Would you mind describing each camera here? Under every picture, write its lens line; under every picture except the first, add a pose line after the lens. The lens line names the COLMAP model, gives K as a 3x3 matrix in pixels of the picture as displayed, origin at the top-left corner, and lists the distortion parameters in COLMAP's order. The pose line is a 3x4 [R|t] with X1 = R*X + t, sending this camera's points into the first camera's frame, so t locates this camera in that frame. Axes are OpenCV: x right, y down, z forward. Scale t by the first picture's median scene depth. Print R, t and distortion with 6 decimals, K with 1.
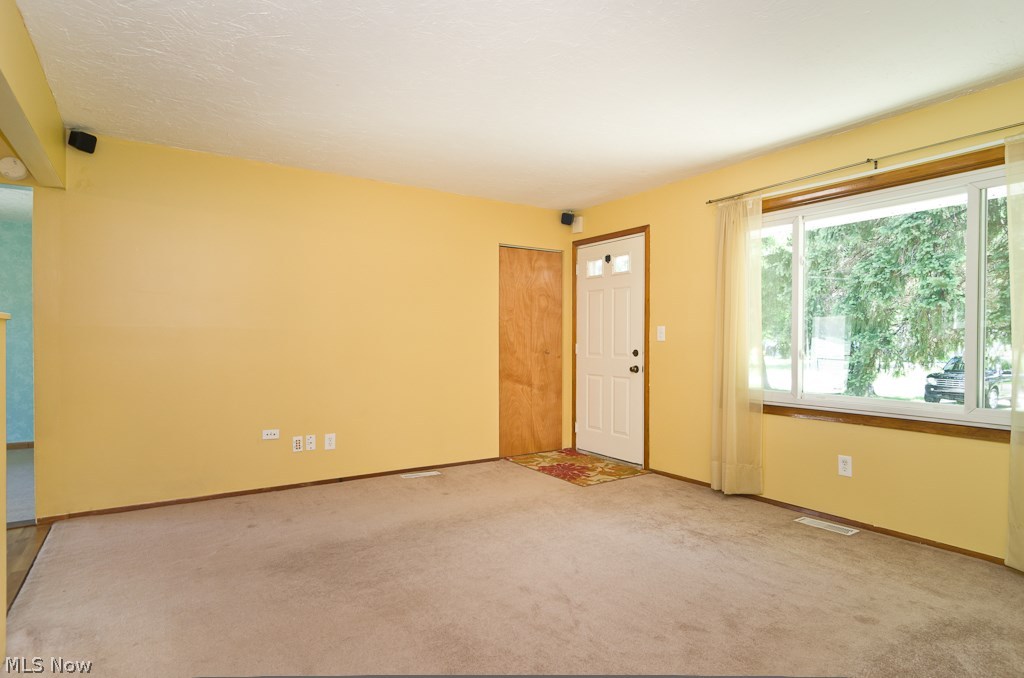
lens RADIAL K [[561.6, 0, 526.4], [0, 561.6, 348.3], [0, 0, 1]] dist [-0.002888, 0.003238]
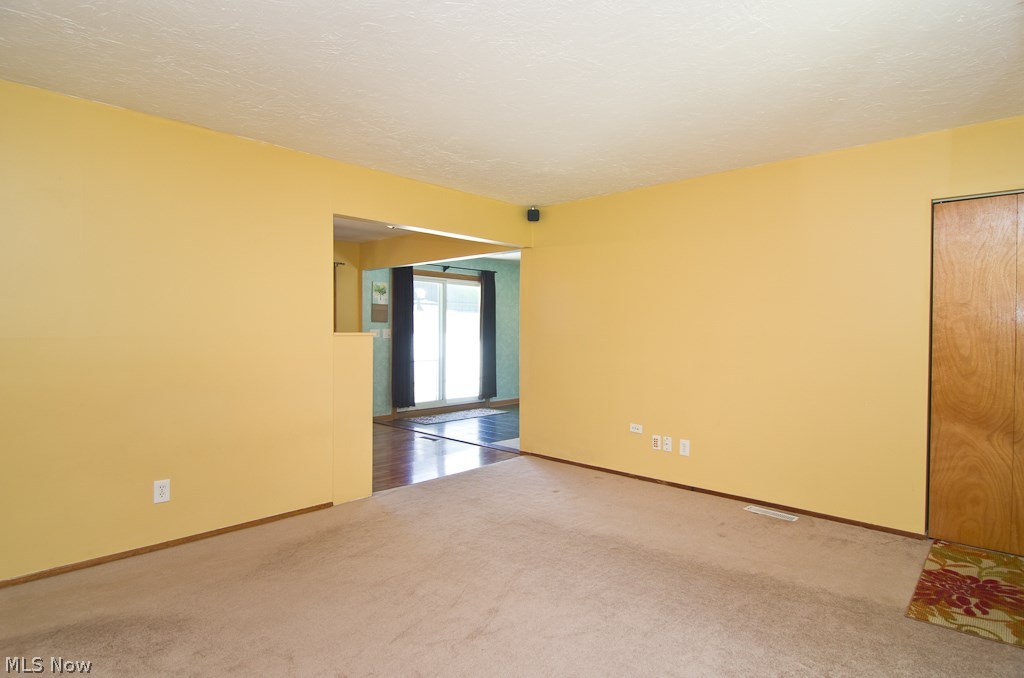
lens RADIAL K [[561.6, 0, 530.2], [0, 561.6, 348.8], [0, 0, 1]] dist [-0.002888, 0.003238]
pose [[0.225422, 0.028810, -0.973835, 0.552864], [-0.022892, 0.999443, 0.024268, -0.028300], [0.973992, 0.016822, 0.225956, 0.490038]]
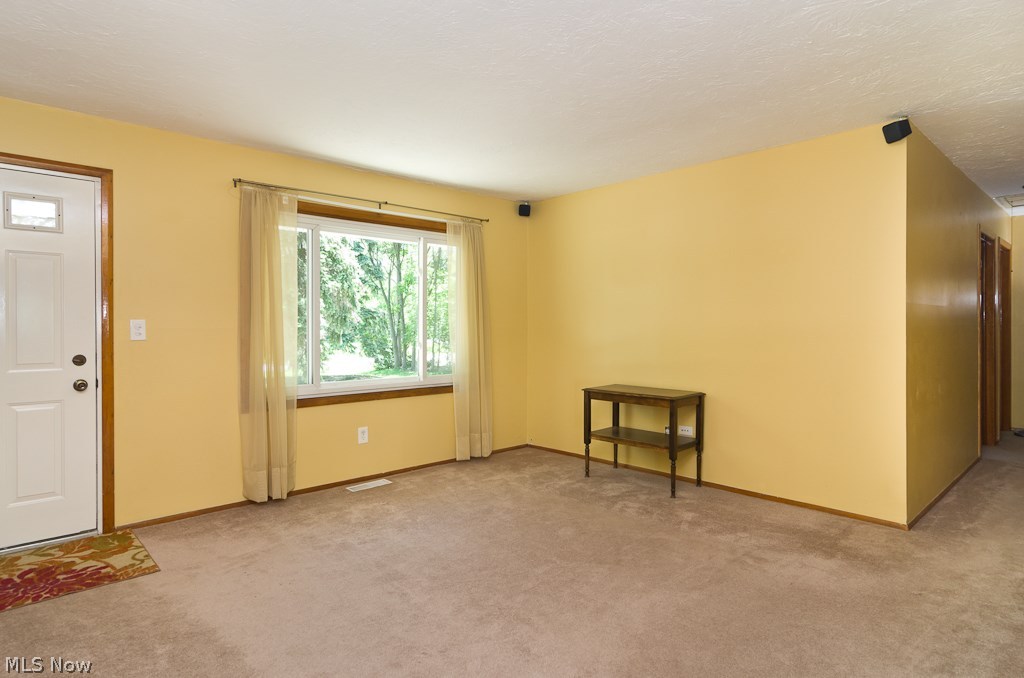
lens RADIAL K [[561.6, 0, 511.7], [0, 561.6, 330.6], [0, 0, 1]] dist [-0.002888, 0.003238]
pose [[-0.157758, -0.006623, 0.987456, -0.580810], [0.018844, 0.999775, 0.009716, -0.025138], [-0.987298, 0.020140, -0.157598, 0.689546]]
